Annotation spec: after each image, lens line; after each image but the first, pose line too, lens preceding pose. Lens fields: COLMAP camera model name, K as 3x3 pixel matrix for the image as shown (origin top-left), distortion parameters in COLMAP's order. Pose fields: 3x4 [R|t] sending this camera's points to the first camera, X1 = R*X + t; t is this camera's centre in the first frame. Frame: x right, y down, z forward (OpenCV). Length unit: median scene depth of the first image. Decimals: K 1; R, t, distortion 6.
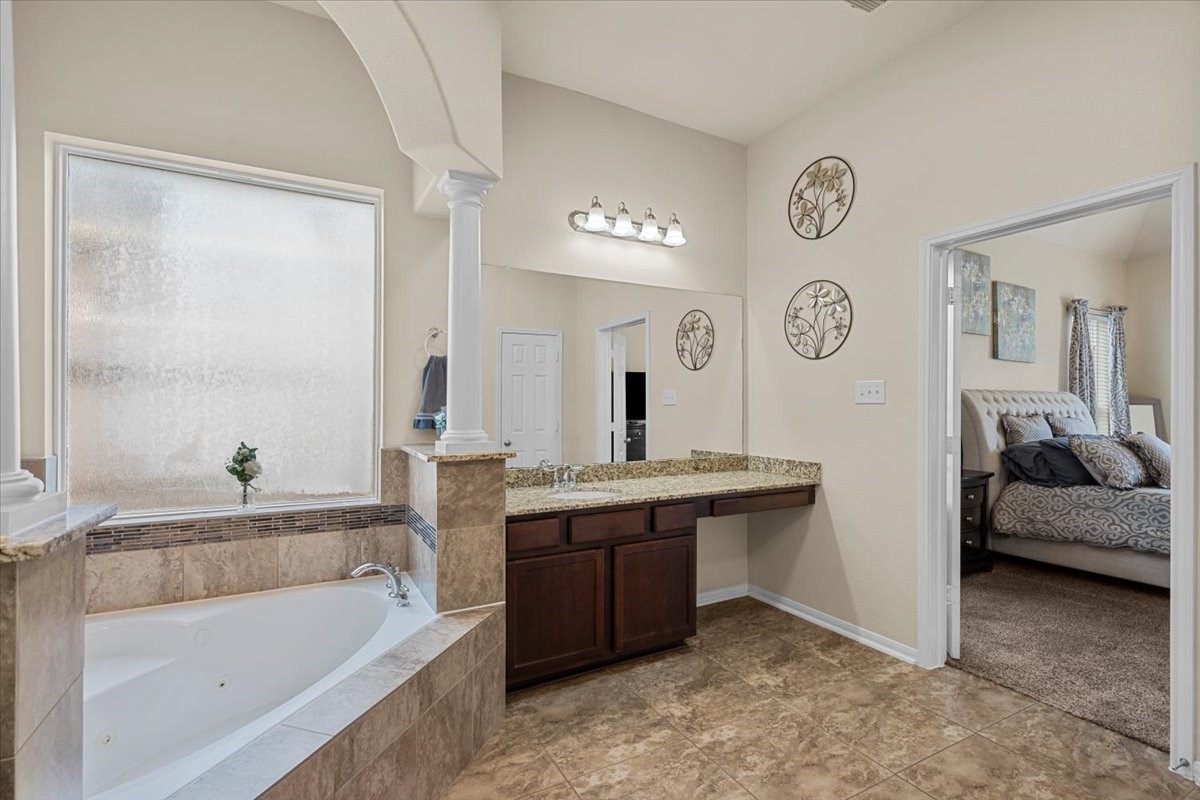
lens RADIAL K [[554.3, 0, 585.6], [0, 554.3, 402.6], [0, 0, 1]] dist [-0.010659, 0.009999]
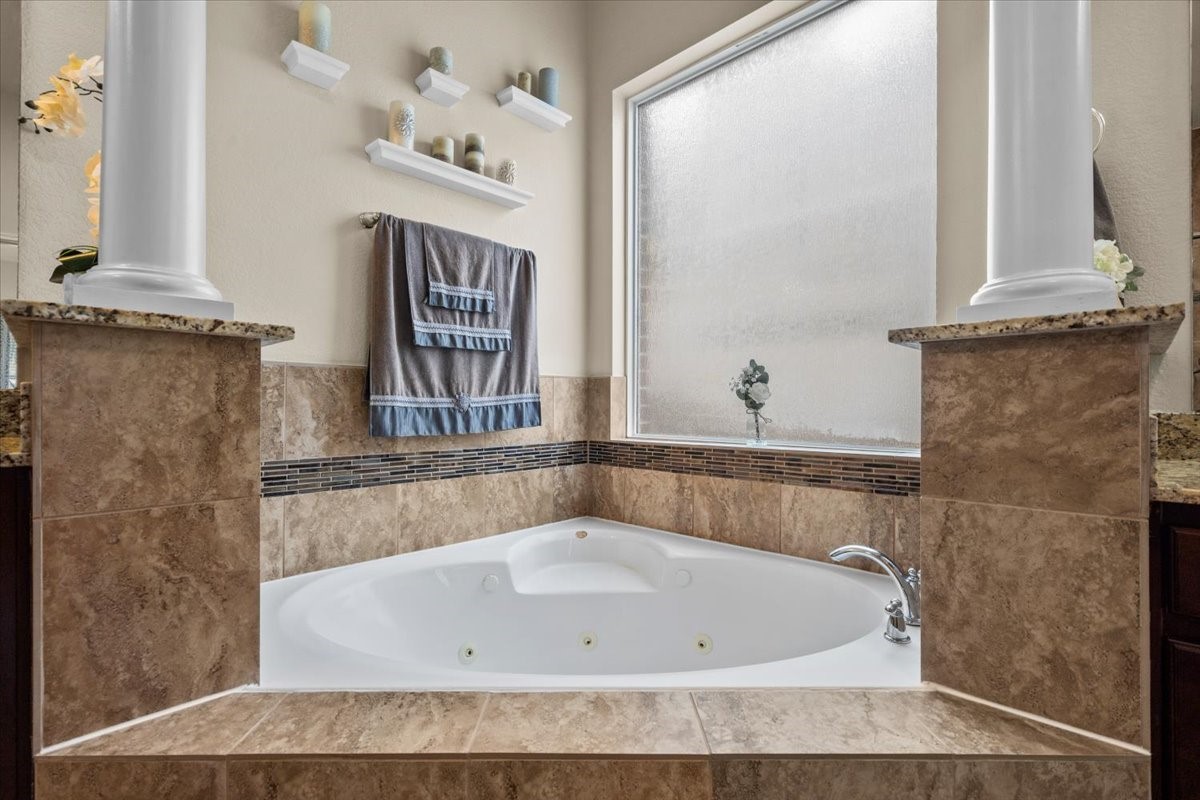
lens RADIAL K [[554.3, 0, 585.6], [0, 554.3, 402.6], [0, 0, 1]] dist [-0.010659, 0.009999]
pose [[0.287693, -0.007106, -0.957696, 0.081121], [-0.001584, 0.999968, -0.007895, 0.150081], [0.957721, 0.003788, 0.287672, 0.572812]]
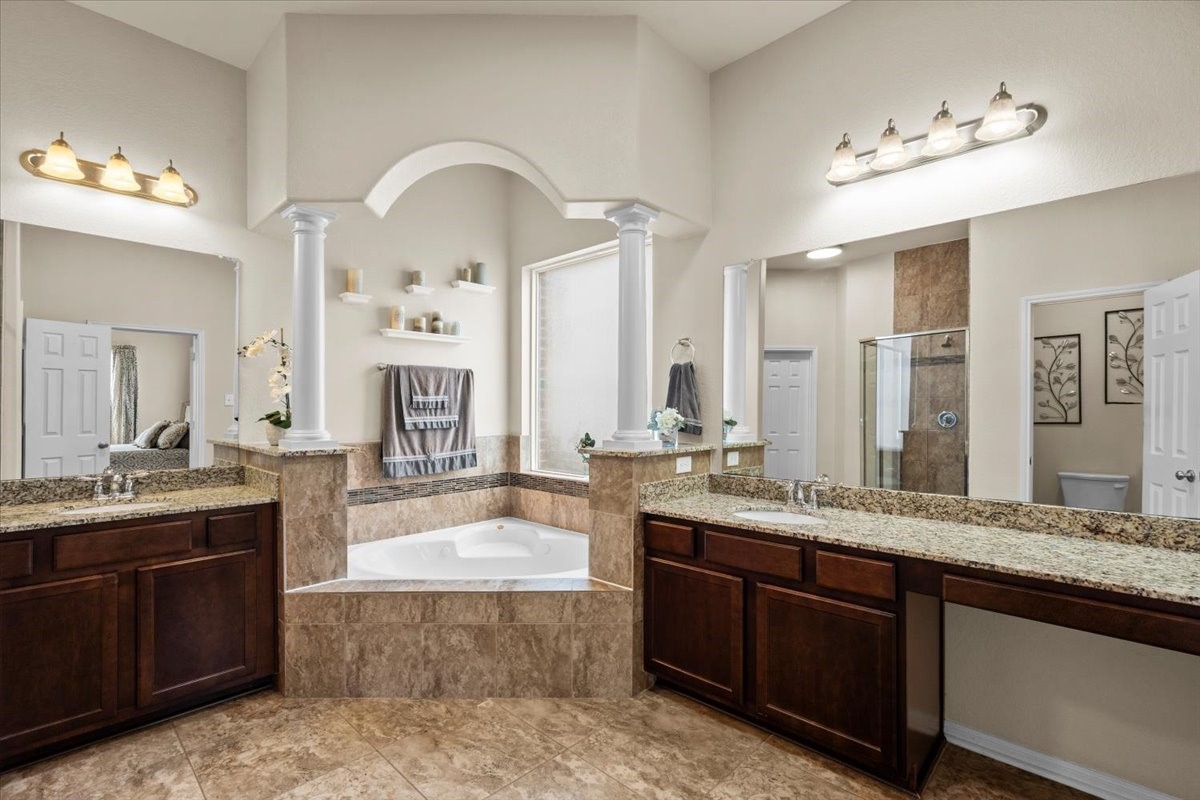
lens RADIAL K [[554.3, 0, 585.6], [0, 554.3, 402.6], [0, 0, 1]] dist [-0.010659, 0.009999]
pose [[0.293159, -0.008375, -0.956027, 0.864673], [0.001705, 0.999965, -0.008237, 0.002875], [0.956062, 0.000785, 0.293163, 0.593797]]
